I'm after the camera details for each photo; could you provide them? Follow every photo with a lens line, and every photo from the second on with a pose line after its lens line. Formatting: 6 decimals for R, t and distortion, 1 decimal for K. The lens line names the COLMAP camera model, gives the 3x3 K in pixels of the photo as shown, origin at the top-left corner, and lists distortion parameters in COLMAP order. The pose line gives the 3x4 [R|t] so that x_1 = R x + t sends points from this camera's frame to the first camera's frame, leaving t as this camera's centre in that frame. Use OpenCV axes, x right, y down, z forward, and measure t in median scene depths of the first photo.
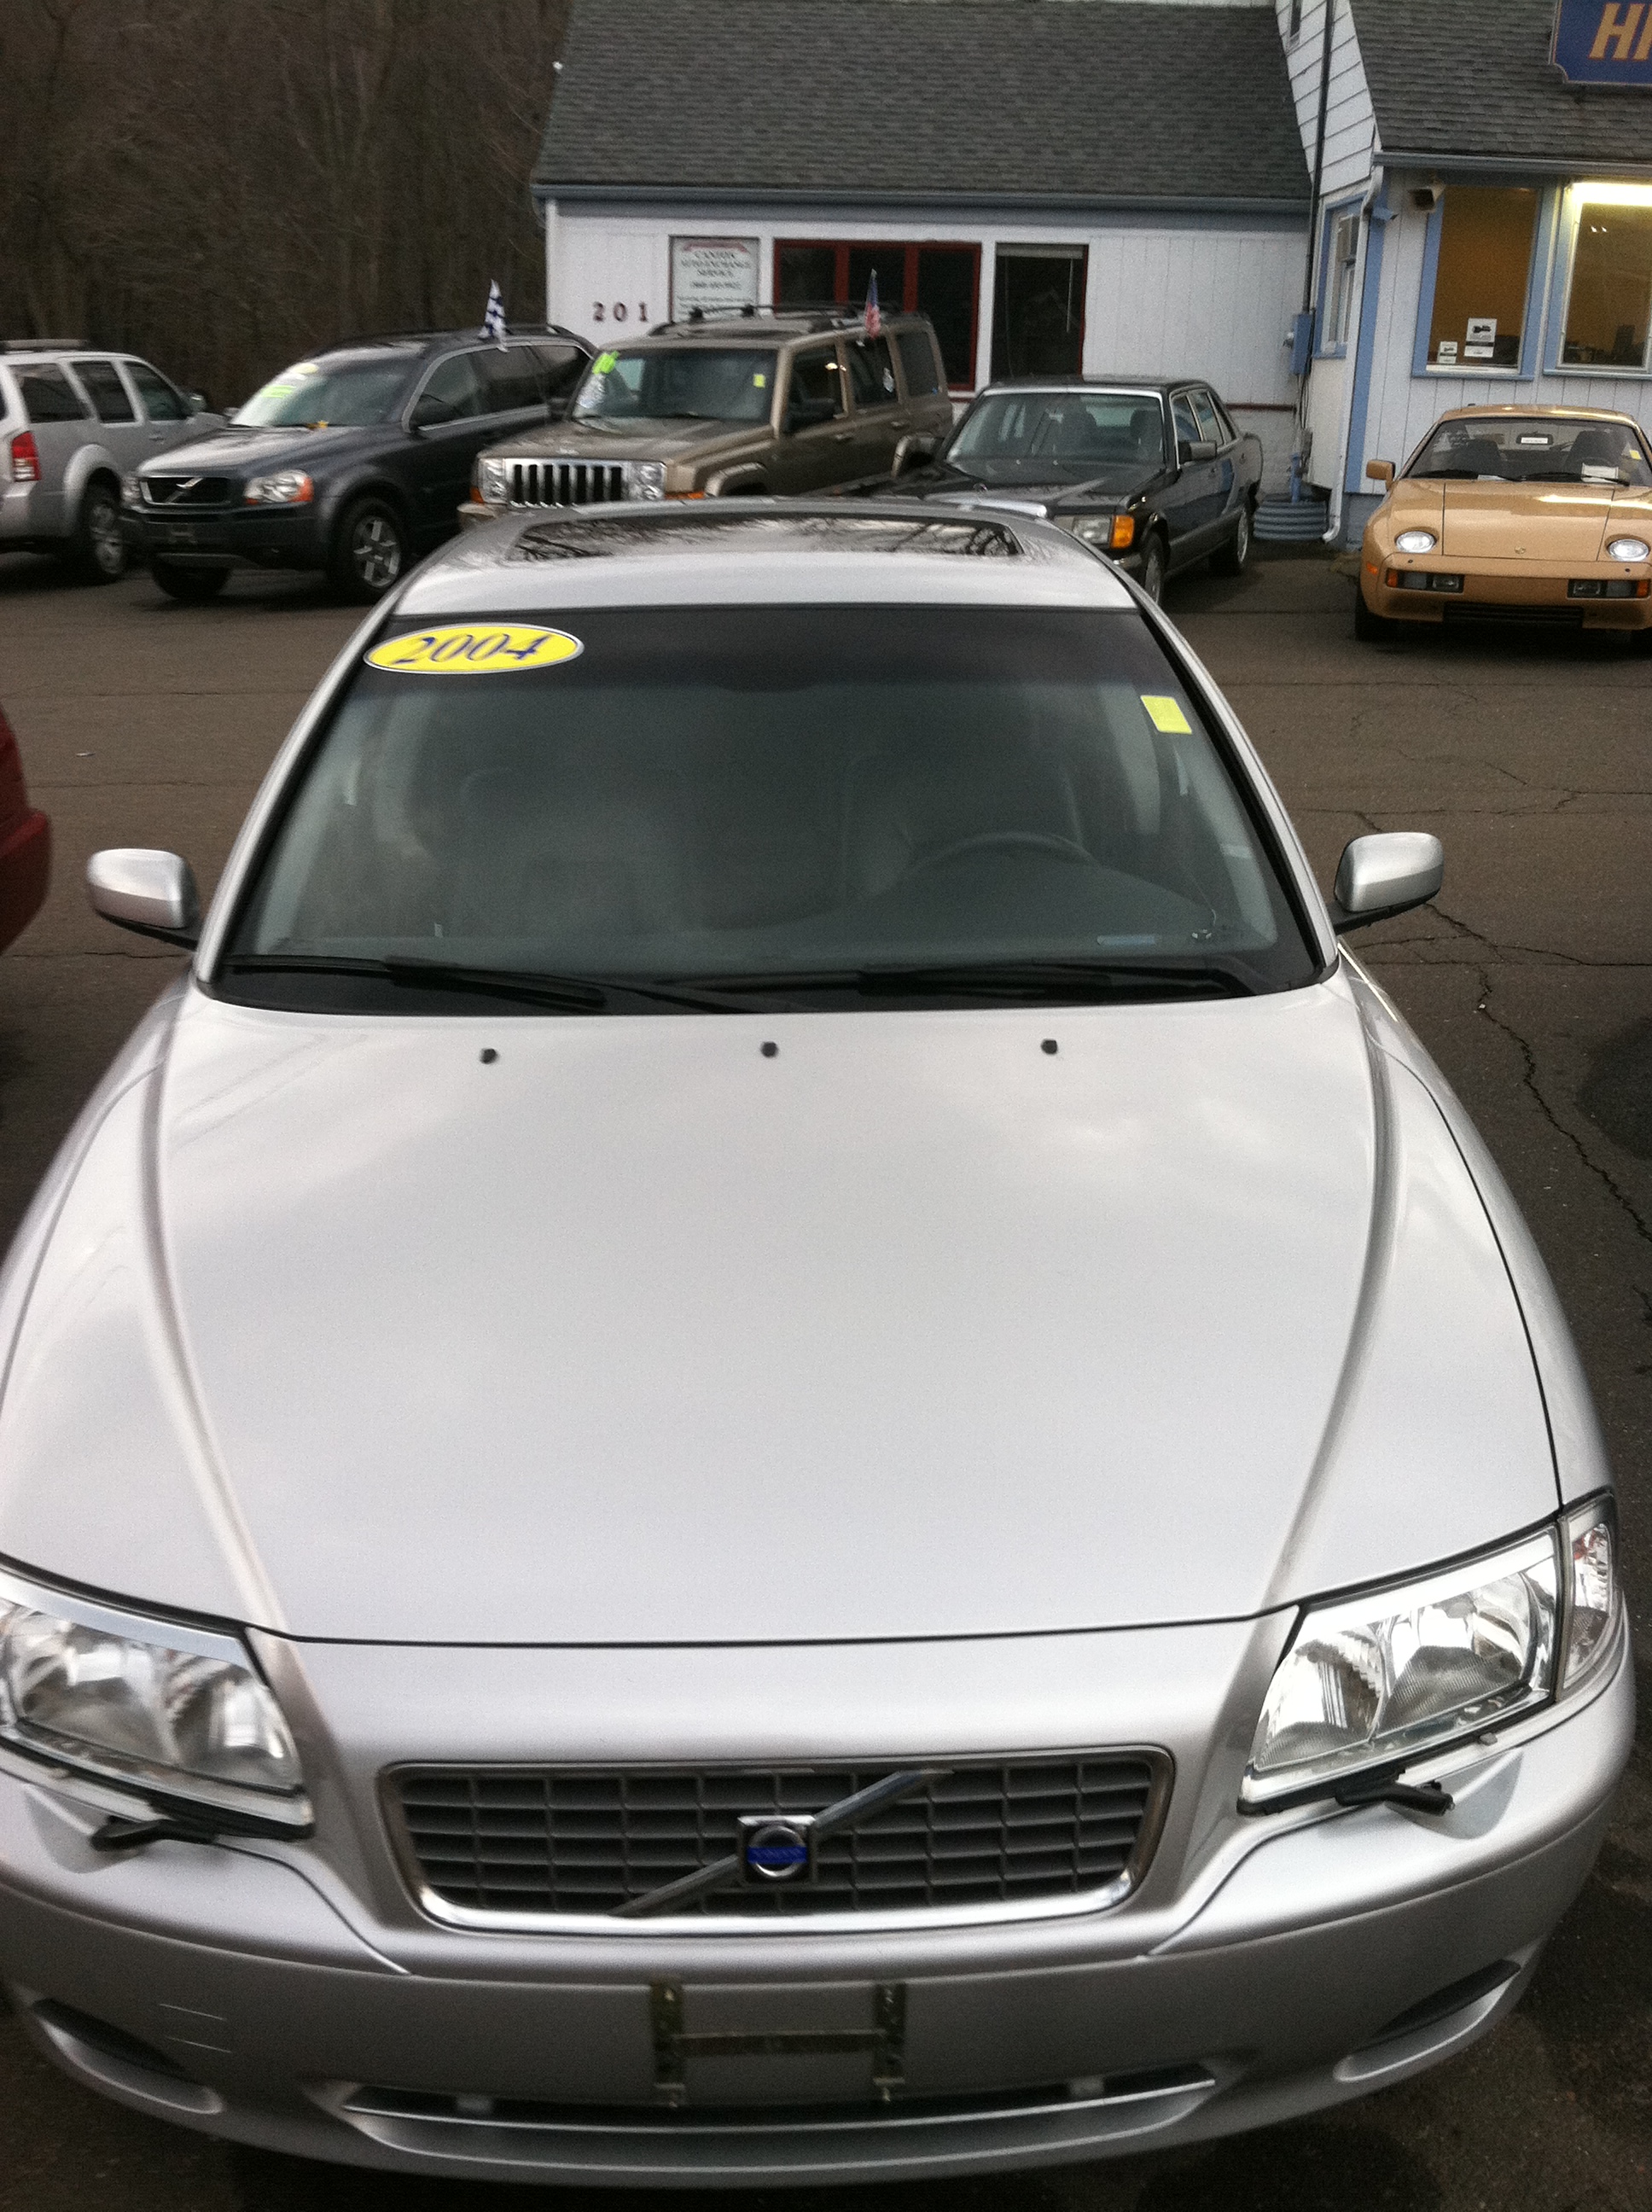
lens RADIAL K [[2210.5, 0, 826.0], [0, 2210.5, 1106.0], [0, 0, 1]] dist [-0.054804, -0.022071]
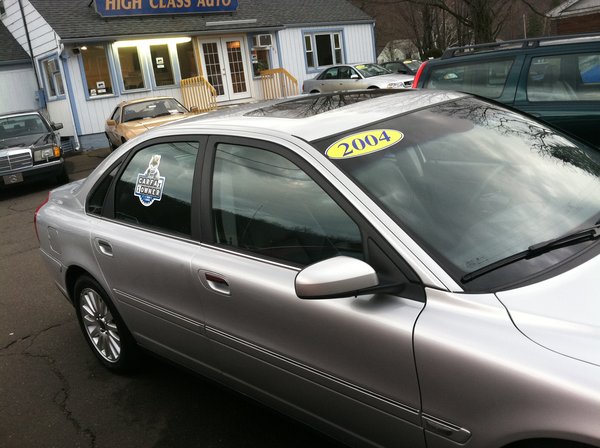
lens RADIAL K [[580.9, 0, 287.3], [0, 580.9, 224.7], [0, 0, 1]] dist [0.101171, -0.361184]
pose [[0.725675, -0.273831, 0.631200, -0.148585], [0.352403, 0.935848, 0.000846, -0.034436], [-0.590939, 0.221822, 0.775620, 0.127302]]
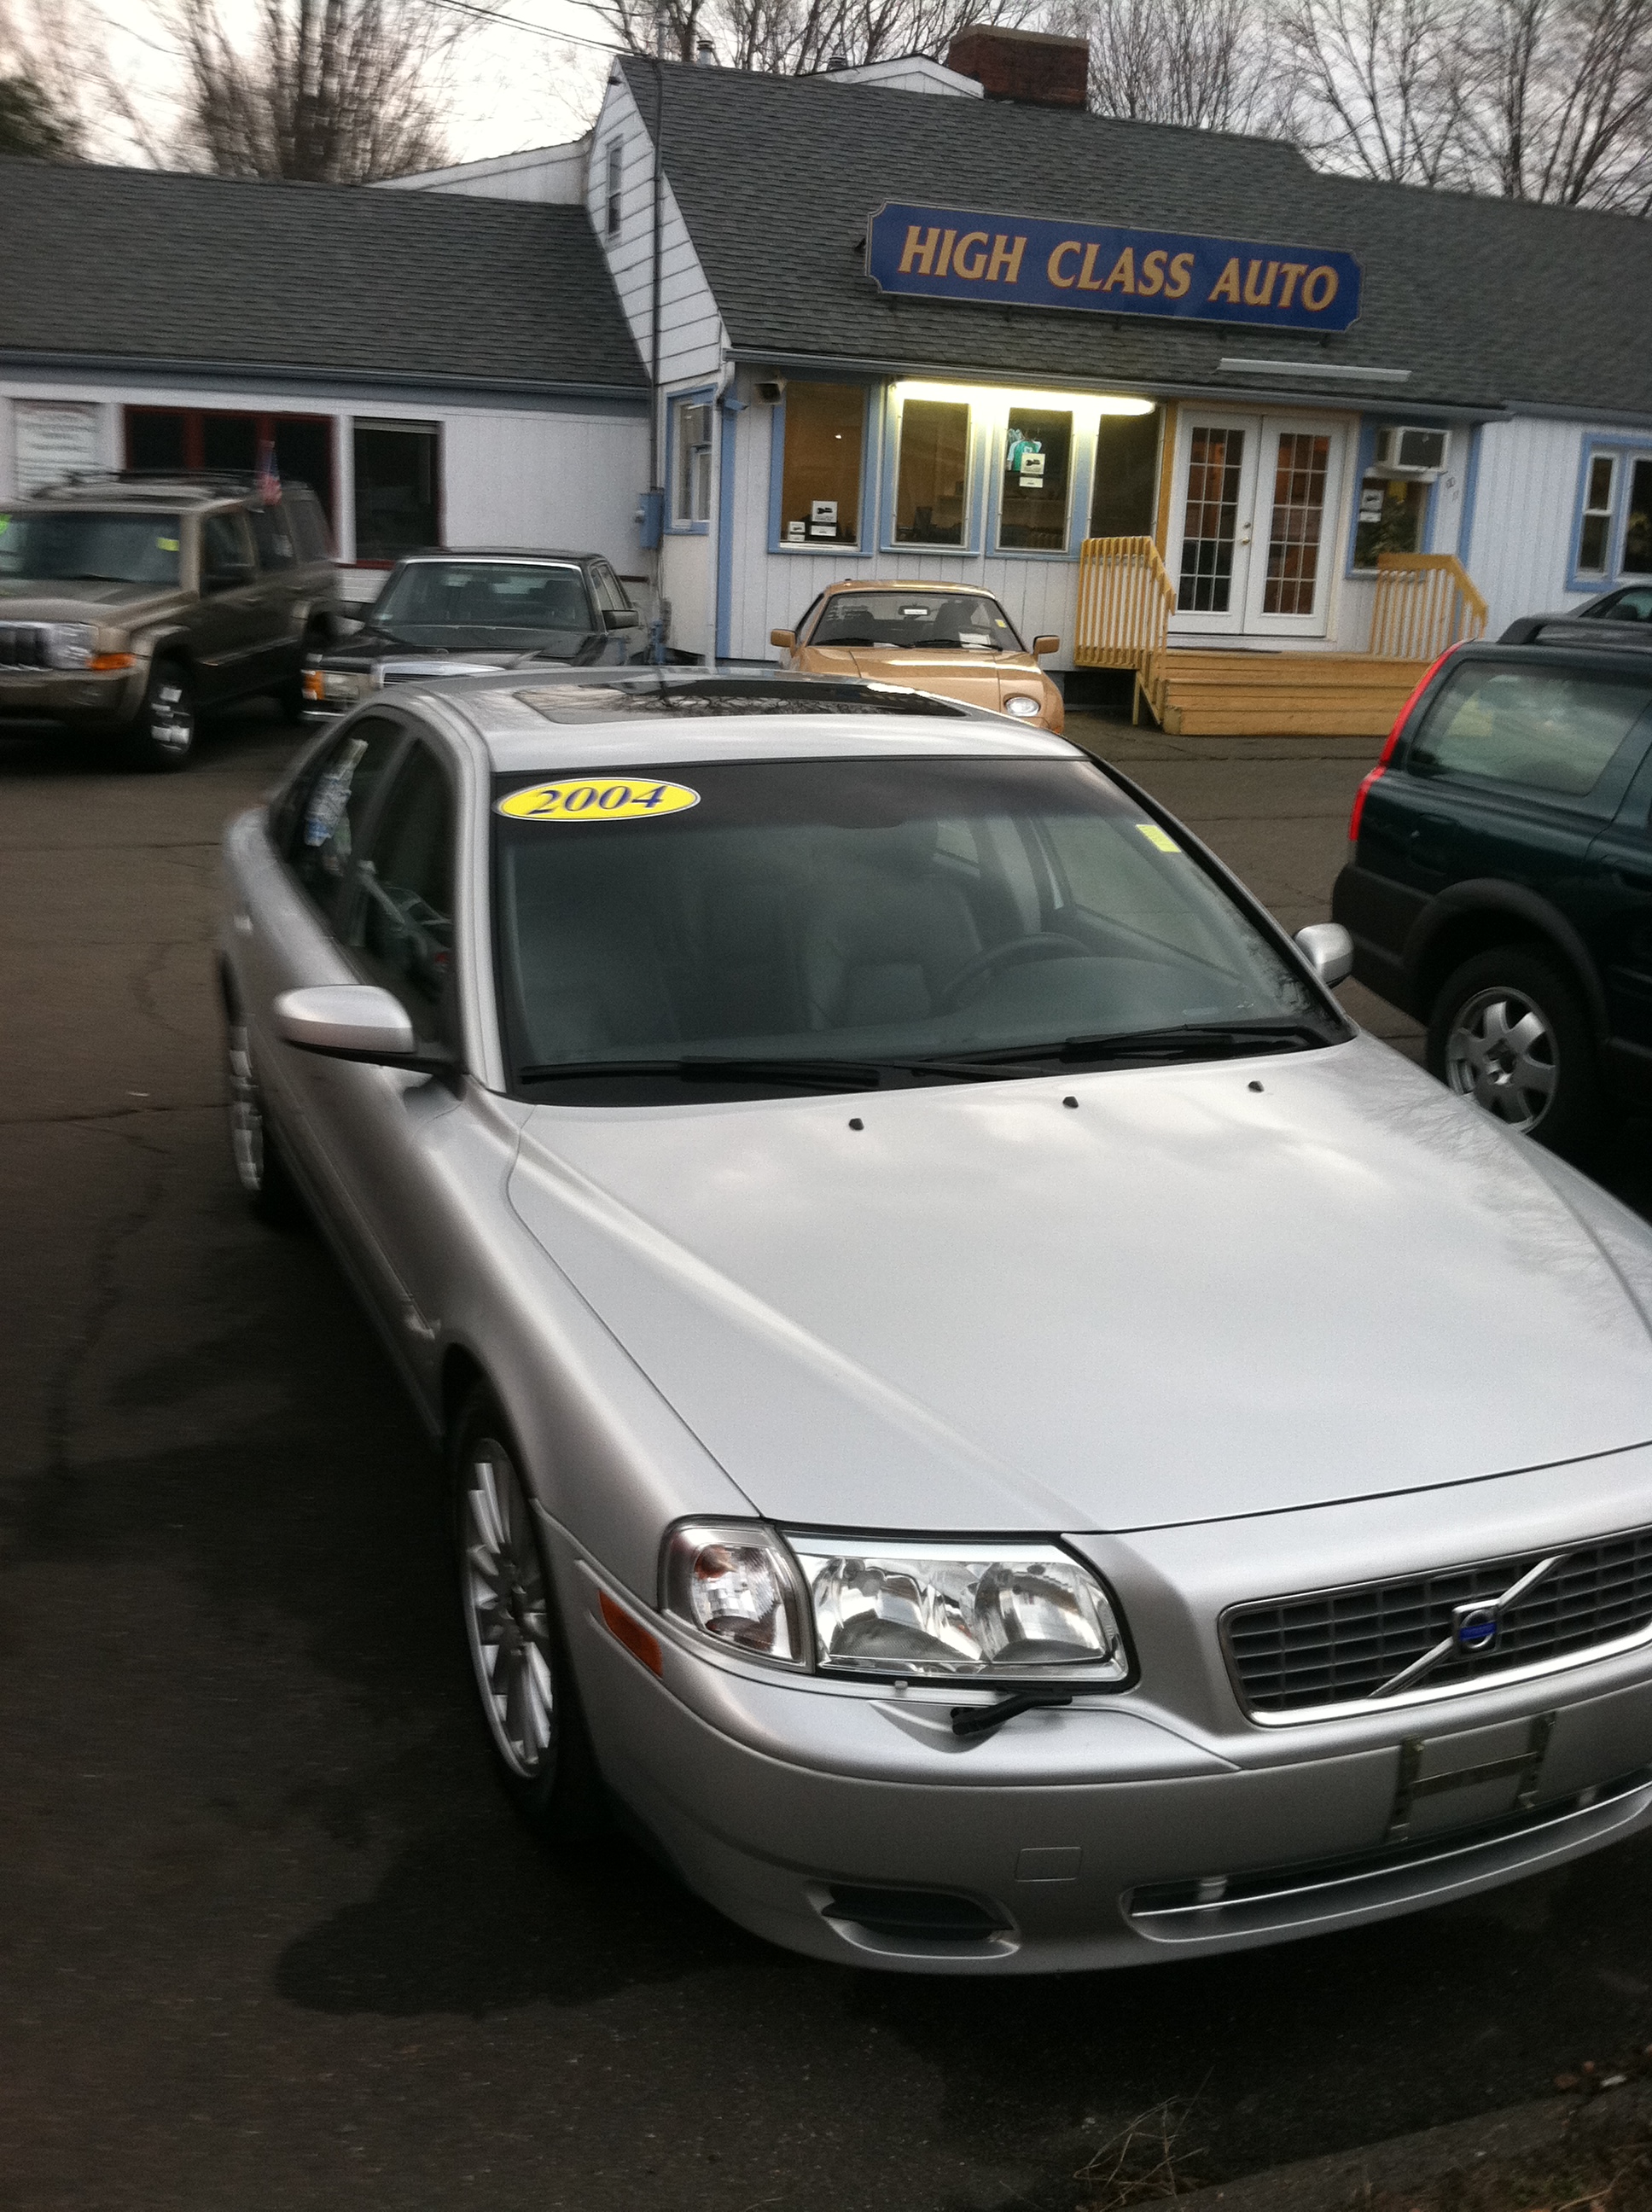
lens RADIAL K [[2141.6, 0, 829.7], [0, 2141.6, 1133.9], [0, 0, 1]] dist [0.101171, -0.361184]
pose [[0.936842, -0.071581, 0.342349, -0.100320], [0.089684, 0.995271, -0.037322, 0.004625], [-0.338058, 0.065668, 0.938831, -0.020253]]
